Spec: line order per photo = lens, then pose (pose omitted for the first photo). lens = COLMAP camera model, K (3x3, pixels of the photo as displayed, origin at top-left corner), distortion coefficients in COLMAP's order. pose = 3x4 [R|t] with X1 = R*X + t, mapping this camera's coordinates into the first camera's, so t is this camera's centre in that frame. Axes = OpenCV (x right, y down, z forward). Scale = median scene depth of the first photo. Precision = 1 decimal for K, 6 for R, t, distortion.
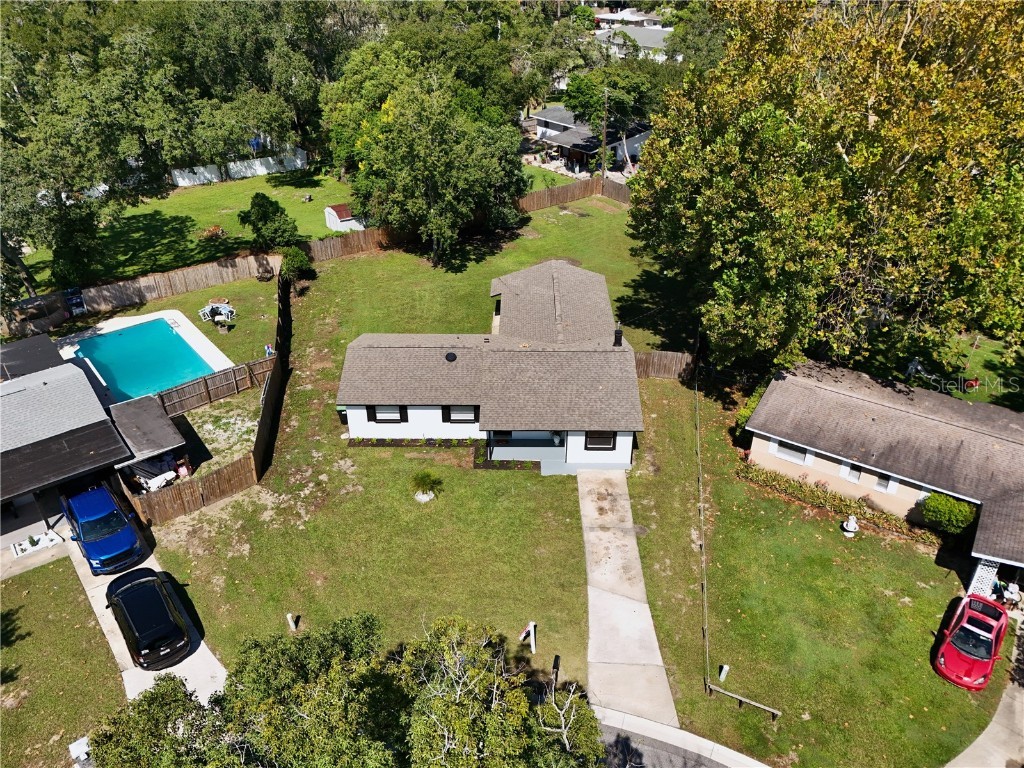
lens RADIAL K [[755.7, 0, 515.0], [0, 755.7, 391.8], [0, 0, 1]] dist [0.053092, -0.042837]
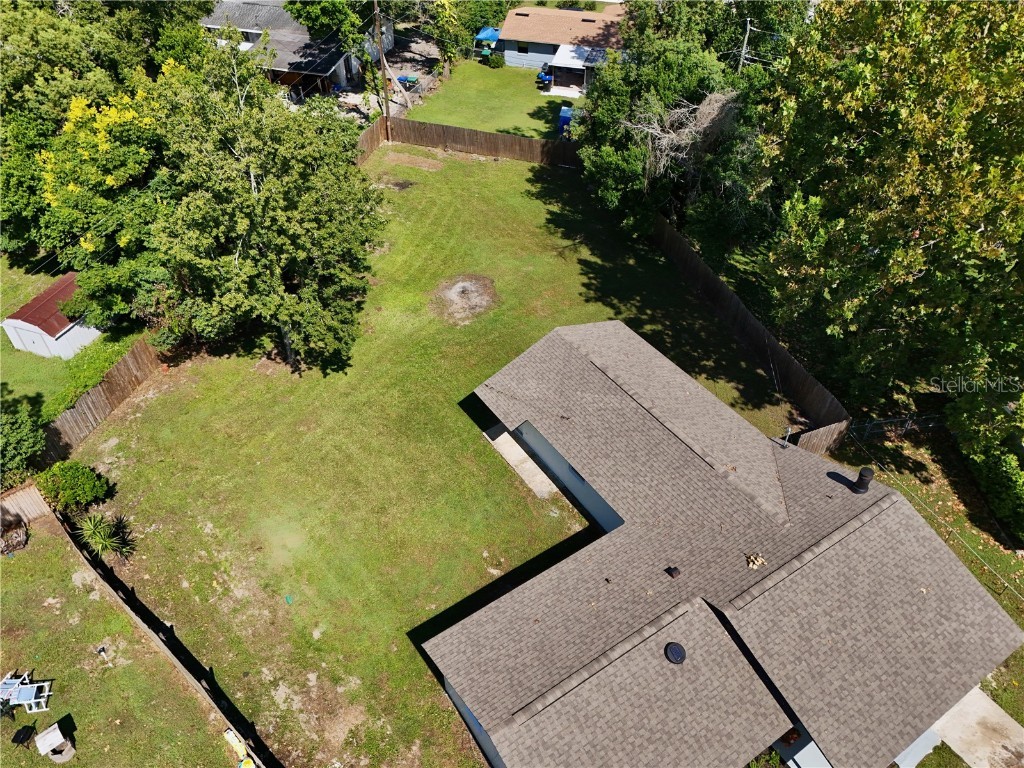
lens RADIAL K [[755.7, 0, 515.0], [0, 755.7, 391.8], [0, 0, 1]] dist [0.053092, -0.042837]
pose [[0.822332, -0.380930, 0.422686, -0.363337], [0.297950, 0.921133, 0.250478, -0.408443], [-0.484764, -0.080037, 0.870975, 0.654257]]
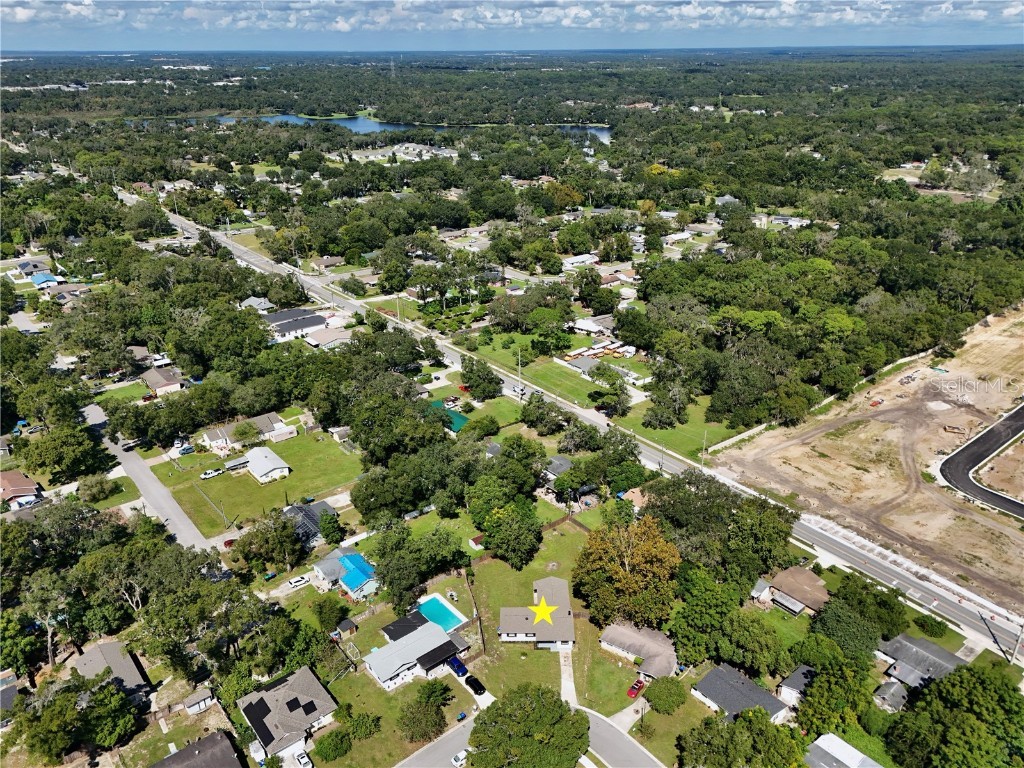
lens RADIAL K [[755.7, 0, 515.0], [0, 755.7, 391.8], [0, 0, 1]] dist [0.053092, -0.042837]
pose [[0.999924, -0.008079, 0.009361, -0.189103], [0.009171, 0.992340, -0.123199, -0.793326], [-0.008294, 0.123275, 0.992338, -3.323056]]
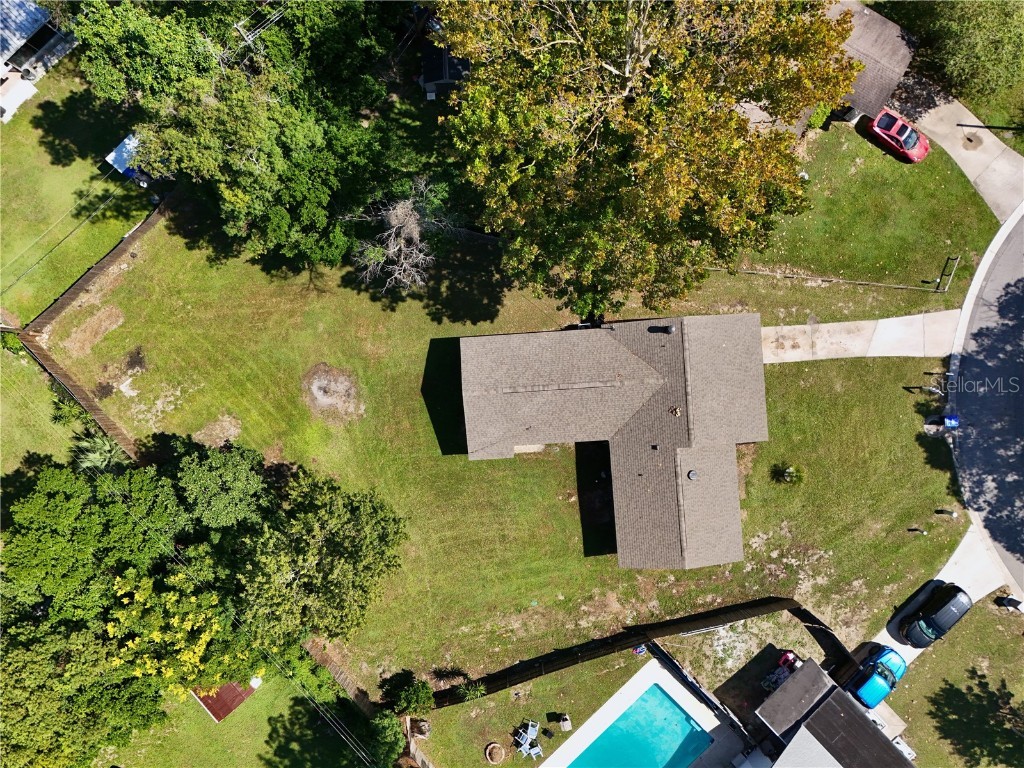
lens RADIAL K [[755.7, 0, 515.0], [0, 755.7, 391.8], [0, 0, 1]] dist [0.053092, -0.042837]
pose [[-0.077476, -0.996992, 0.002127, 0.064248], [0.531737, -0.039516, 0.845987, -1.252419], [-0.843359, 0.066675, 0.533199, 0.653618]]
